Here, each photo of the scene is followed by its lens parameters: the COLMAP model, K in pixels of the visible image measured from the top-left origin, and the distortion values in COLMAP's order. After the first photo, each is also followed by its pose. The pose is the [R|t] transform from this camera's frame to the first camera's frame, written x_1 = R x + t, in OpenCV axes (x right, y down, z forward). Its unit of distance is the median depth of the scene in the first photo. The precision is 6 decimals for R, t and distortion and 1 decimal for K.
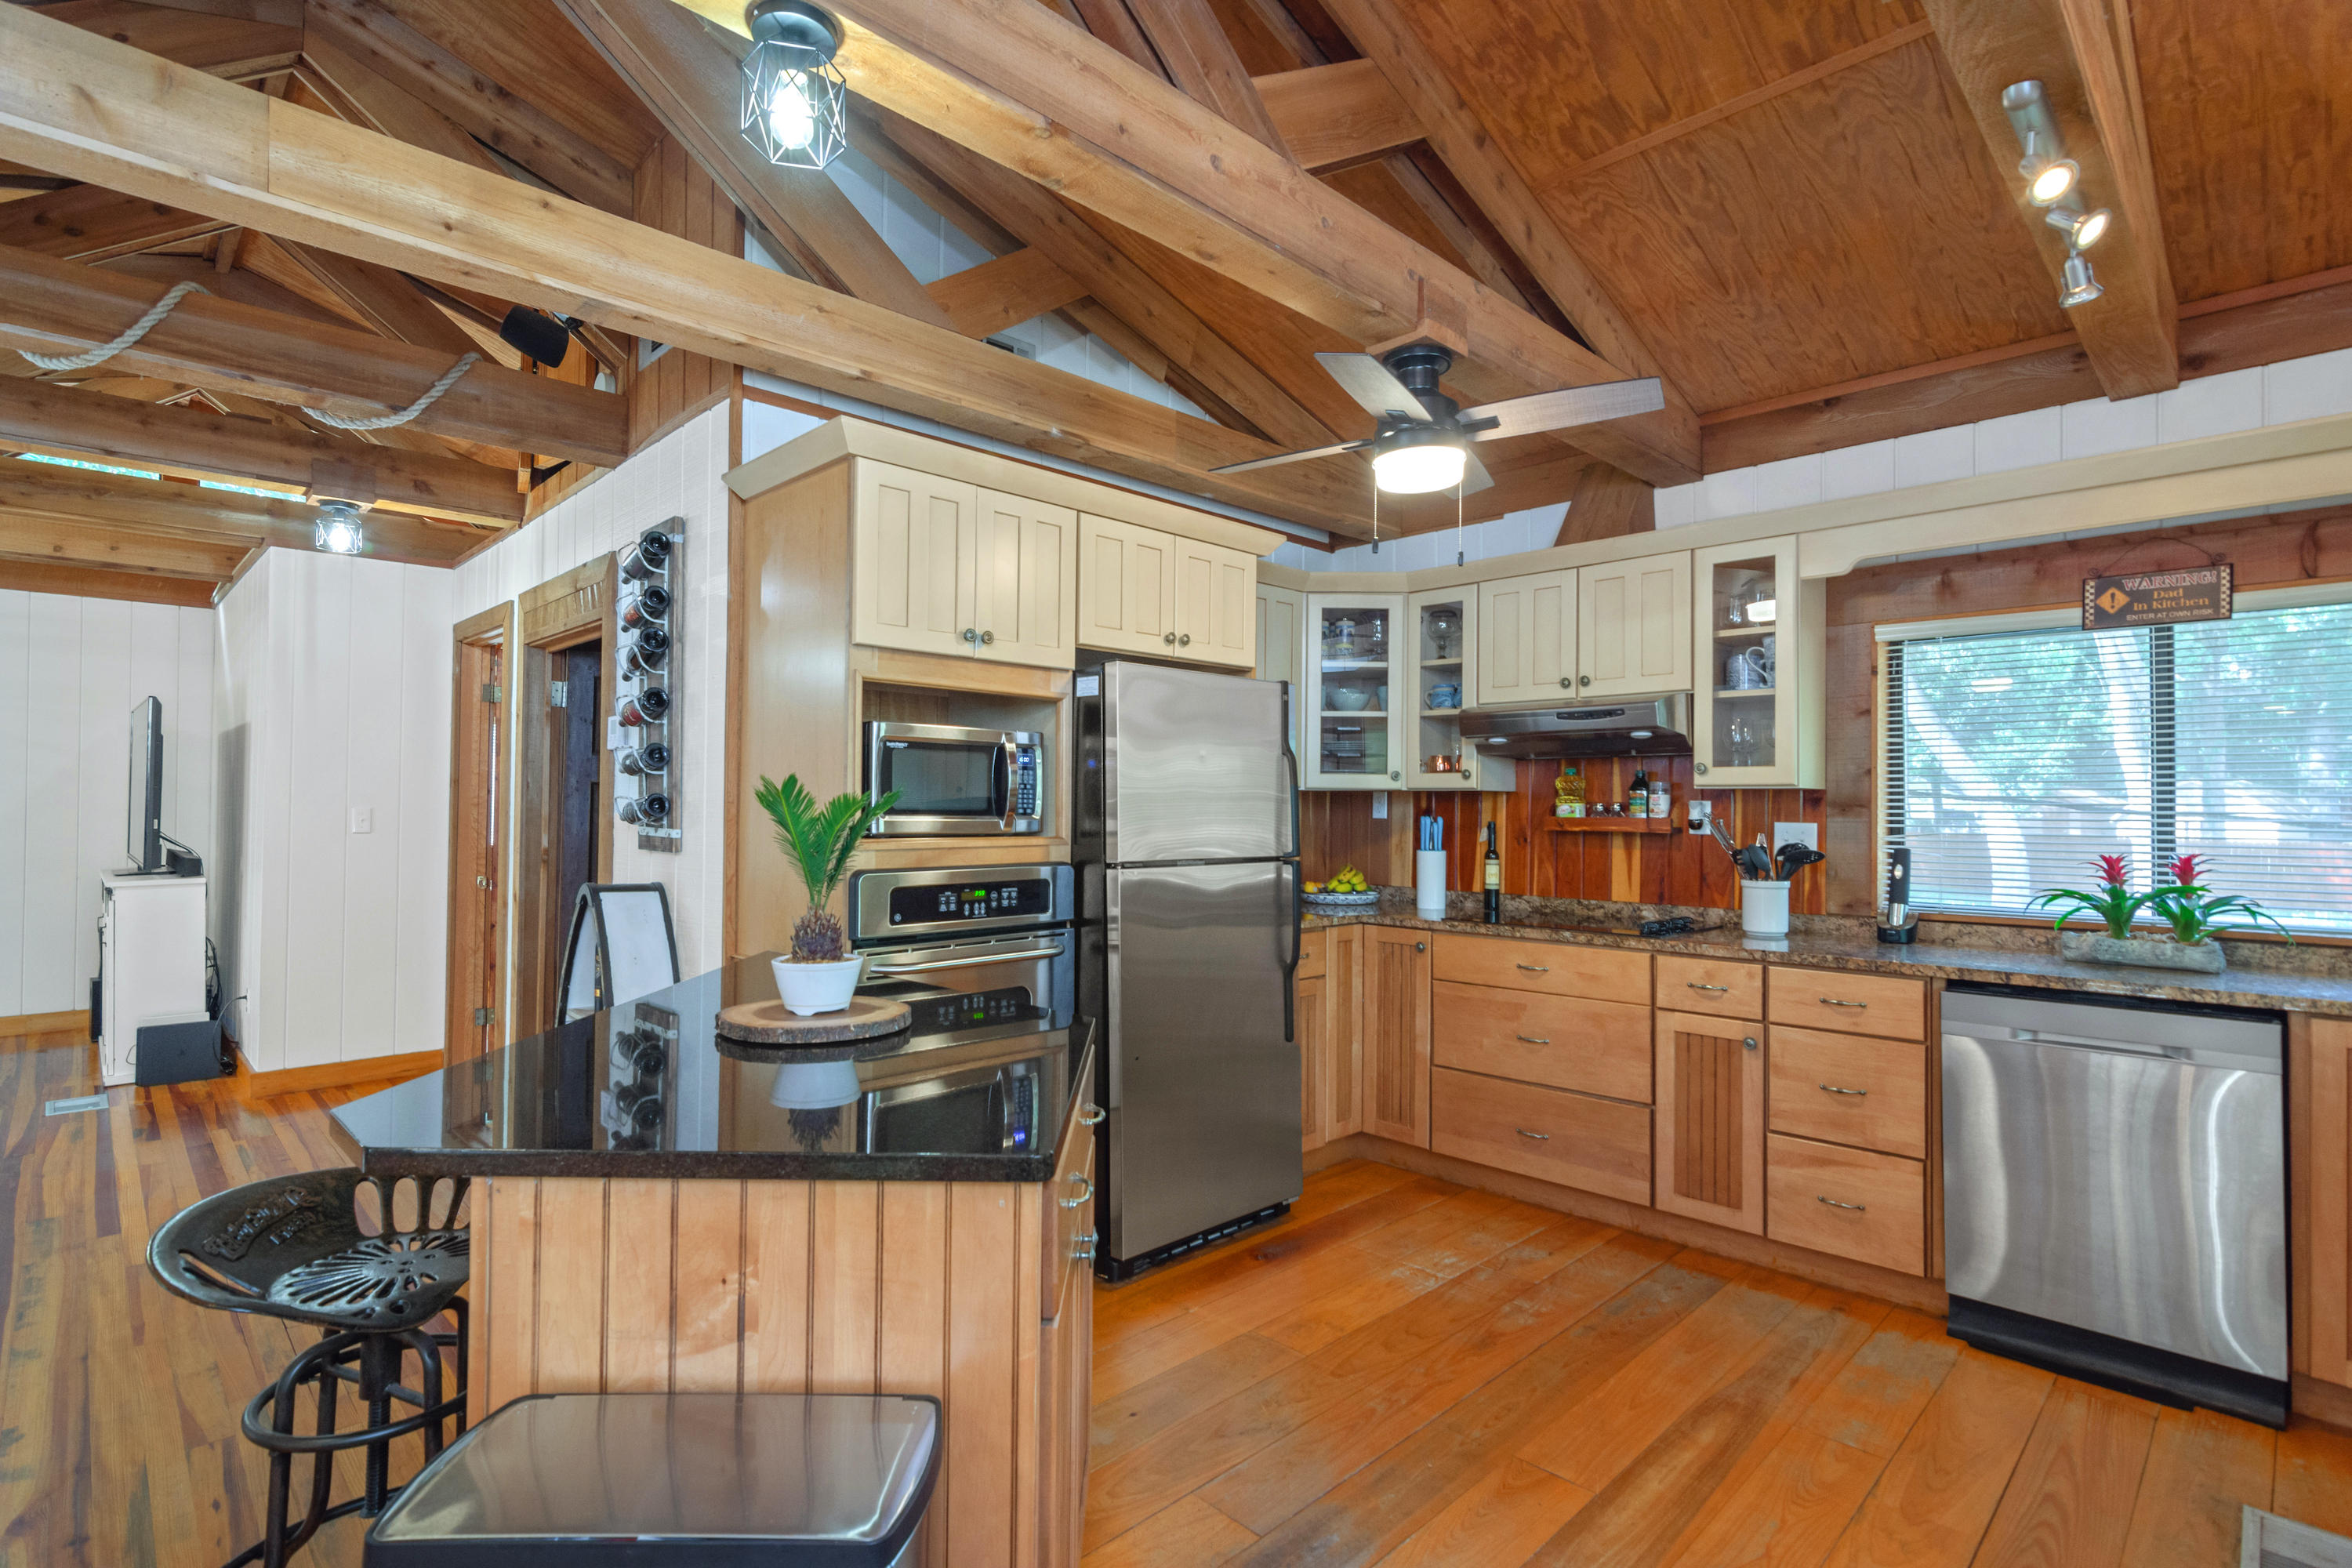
lens RADIAL K [[1125.0, 0, 1171.5], [0, 1125.0, 791.8], [0, 0, 1]] dist [-0.002439, 0.000242]
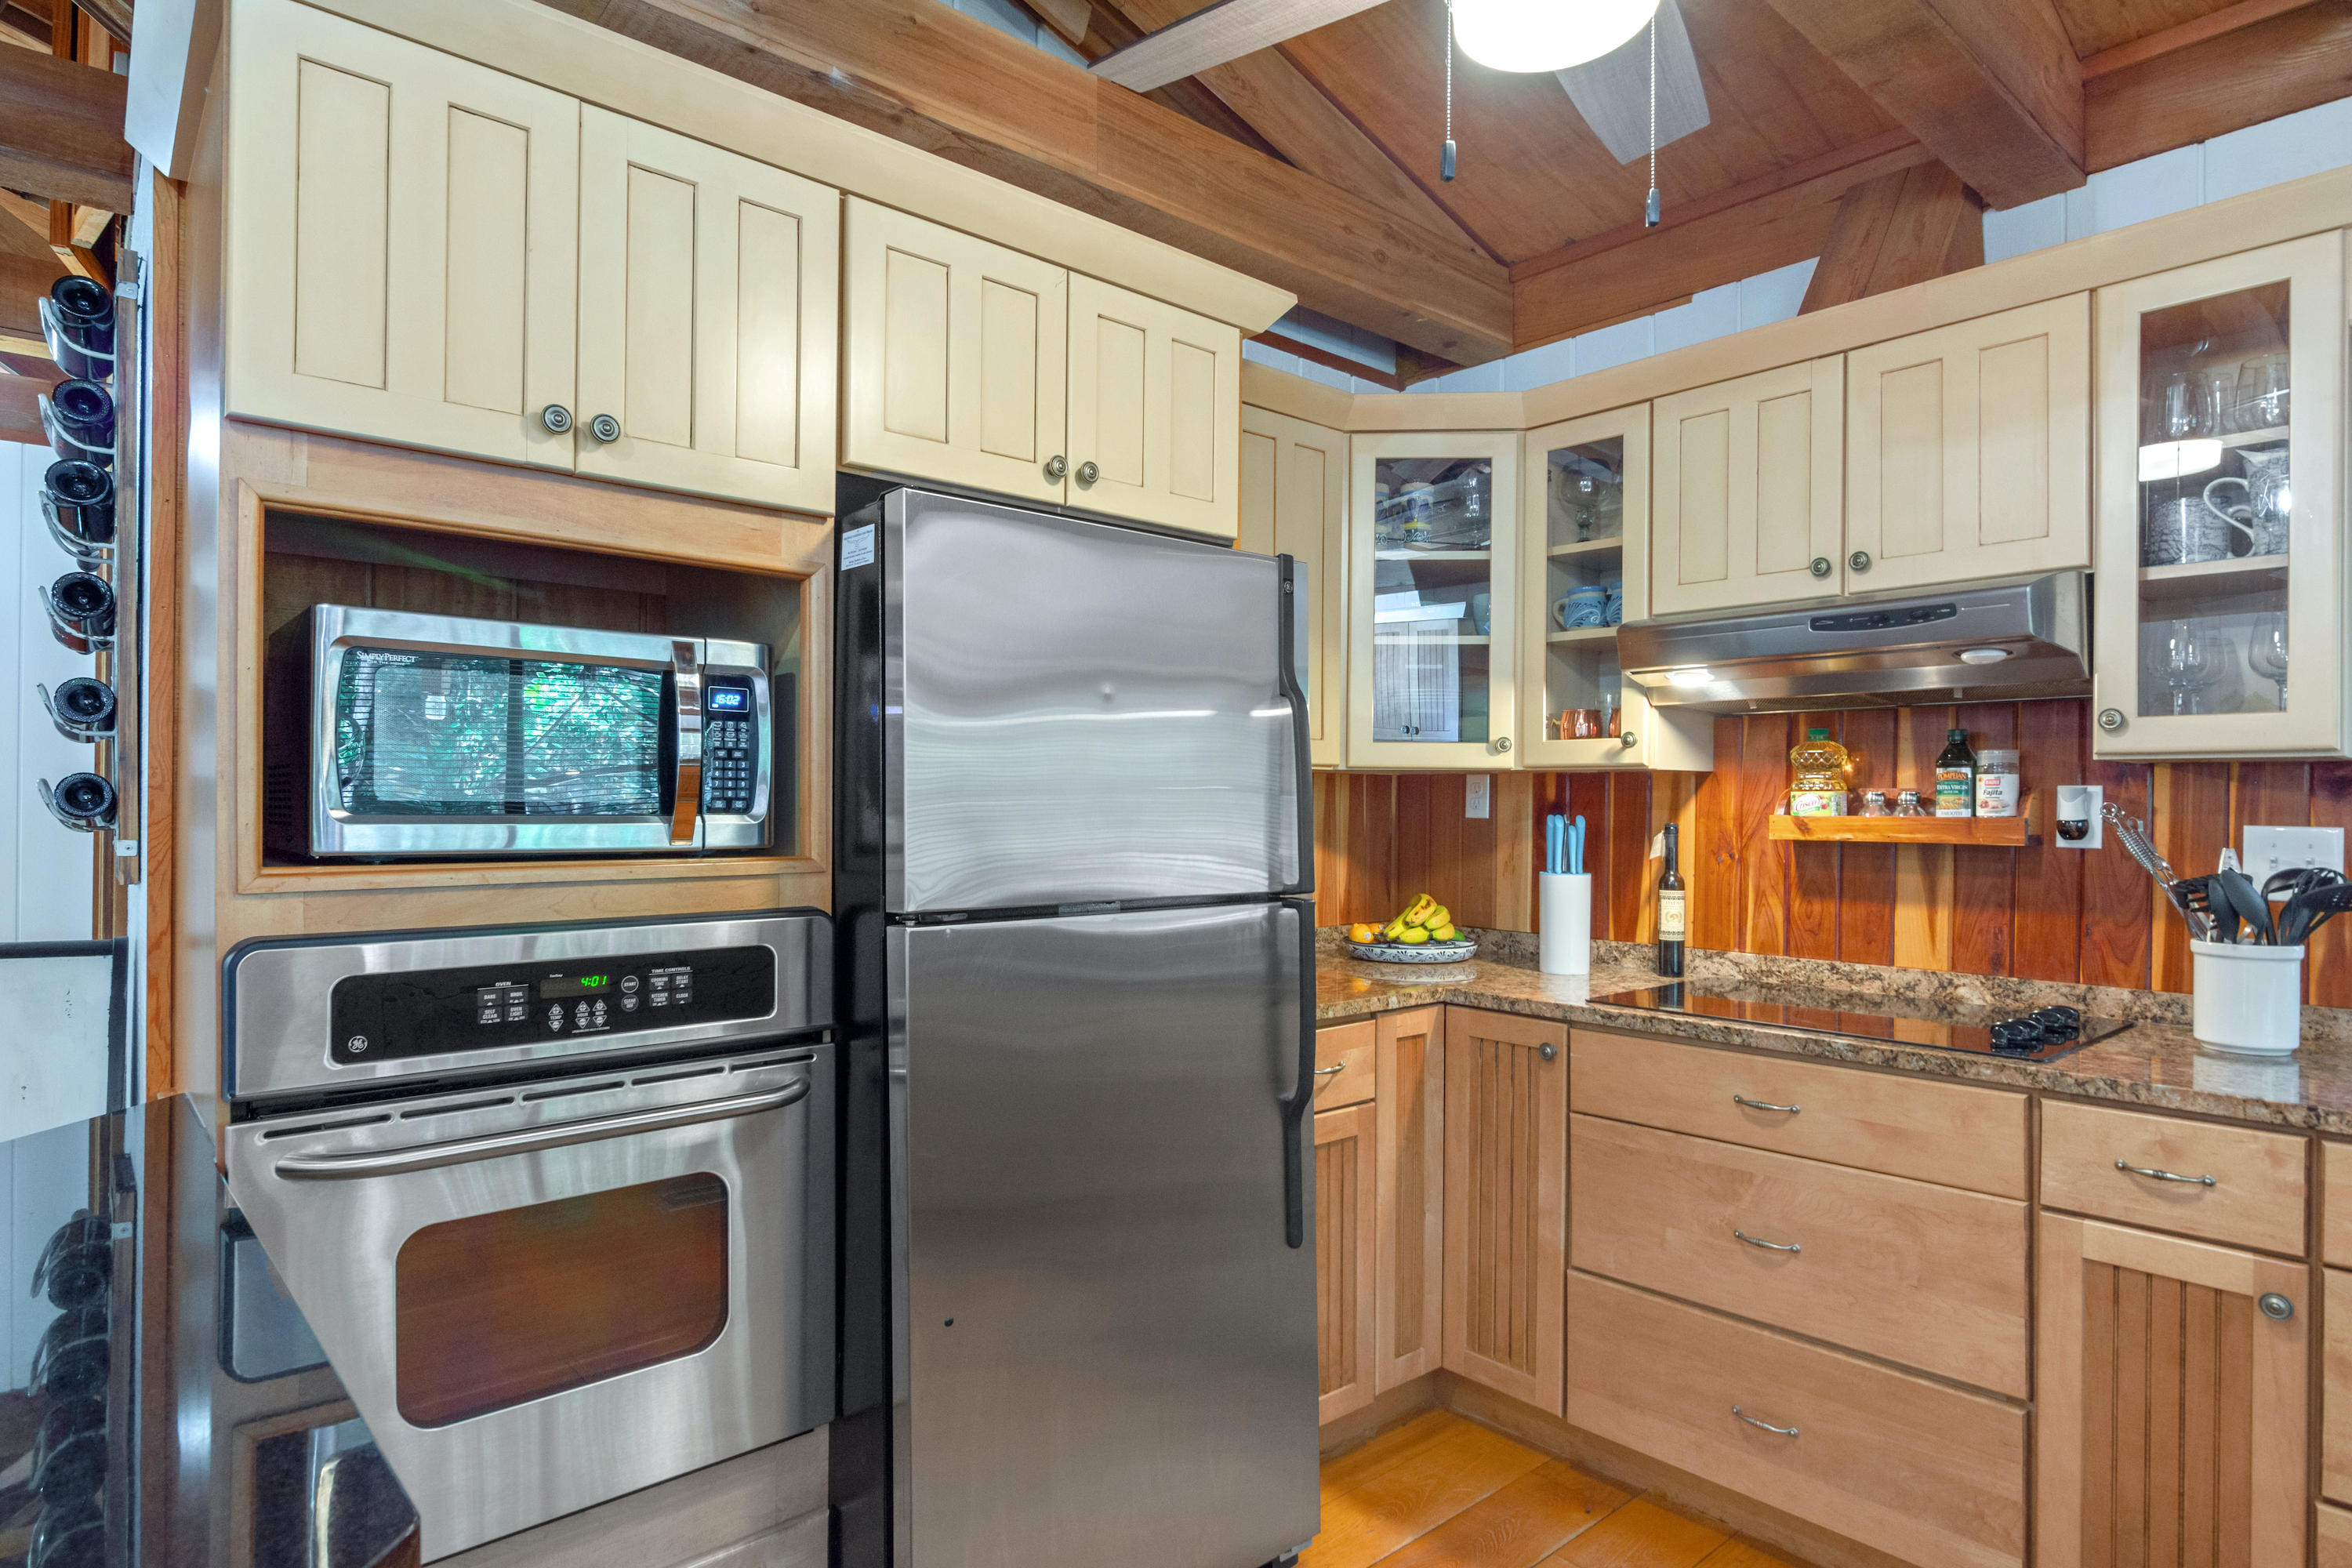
lens RADIAL K [[1284.3, 0, 1175.3], [0, 1284.3, 799.8], [0, 0, 1]] dist [-0.005143, 0.000870]
pose [[0.998396, -0.001223, -0.056603, 0.082806], [0.001787, 0.999949, 0.009916, 0.008746], [0.056588, -0.010001, 0.998348, 0.400889]]
